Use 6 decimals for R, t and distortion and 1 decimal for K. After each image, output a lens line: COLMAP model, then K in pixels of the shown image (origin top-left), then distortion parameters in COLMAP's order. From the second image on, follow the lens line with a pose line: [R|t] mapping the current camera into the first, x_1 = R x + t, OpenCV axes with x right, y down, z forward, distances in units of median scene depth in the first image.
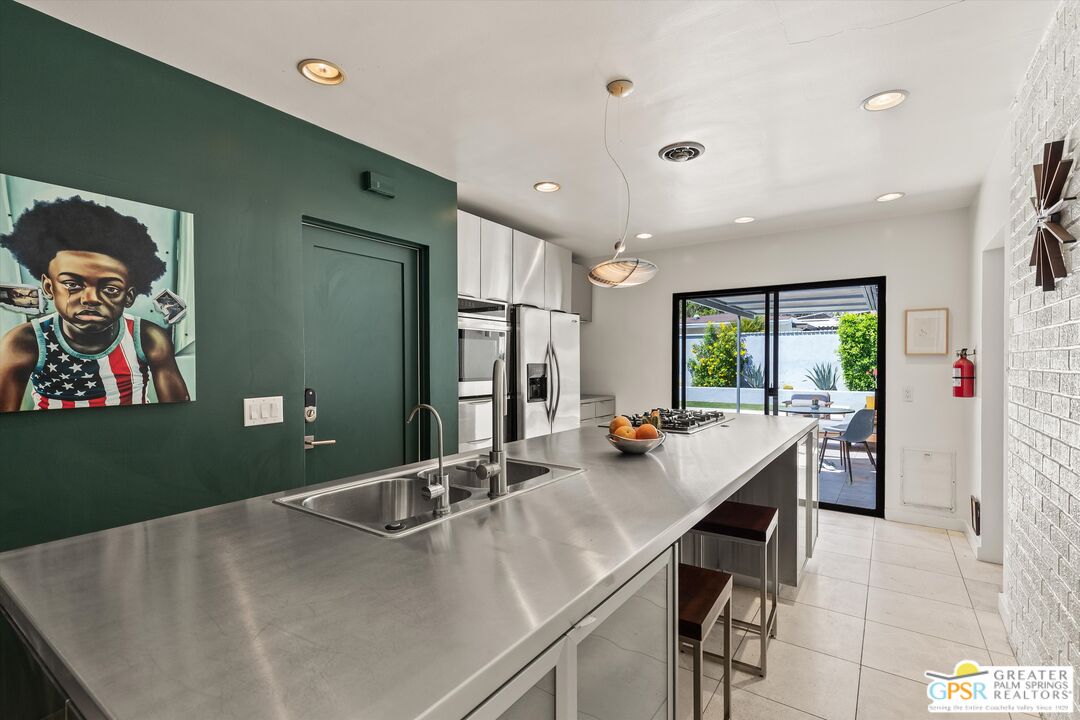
lens RADIAL K [[501.5, 0, 543.4], [0, 501.5, 363.9], [0, 0, 1]] dist [0.009213, 0.000313]
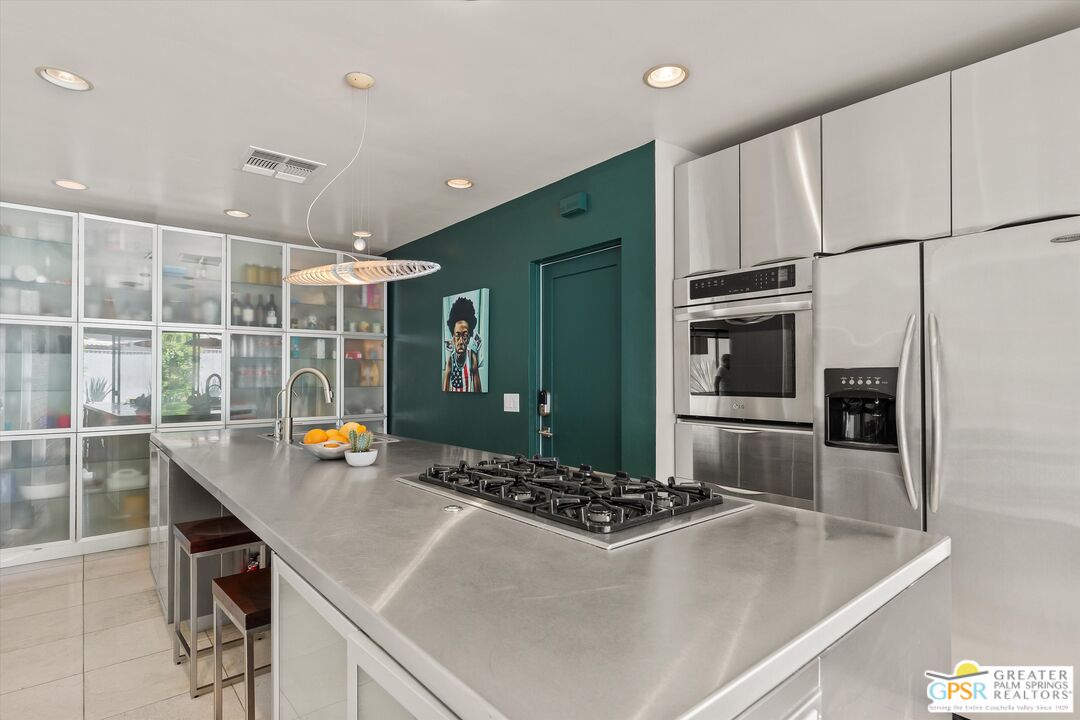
lens RADIAL K [[520.8, 0, 522.7], [0, 520.8, 361.8], [0, 0, 1]] dist [0.002555, -0.000590]
pose [[-0.257571, -0.020995, -0.966031, 1.154691], [0.002327, 0.999748, -0.022348, 0.006960], [0.966257, -0.008004, -0.257457, 1.756922]]
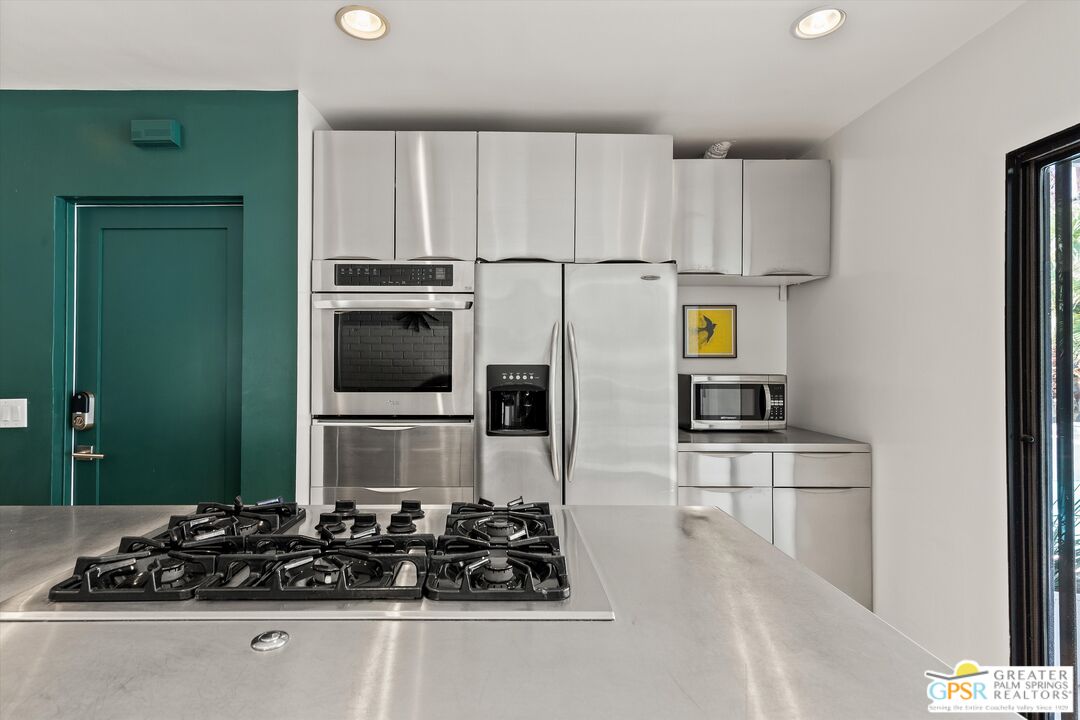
lens RADIAL K [[520.8, 0, 540.0], [0, 520.8, 362.9], [0, 0, 1]] dist [0.002555, -0.000590]
pose [[0.575743, -0.006421, -0.817606, 0.977102], [-0.004741, 0.999926, -0.011191, 0.006424], [0.817617, 0.010320, 0.575670, 1.493990]]
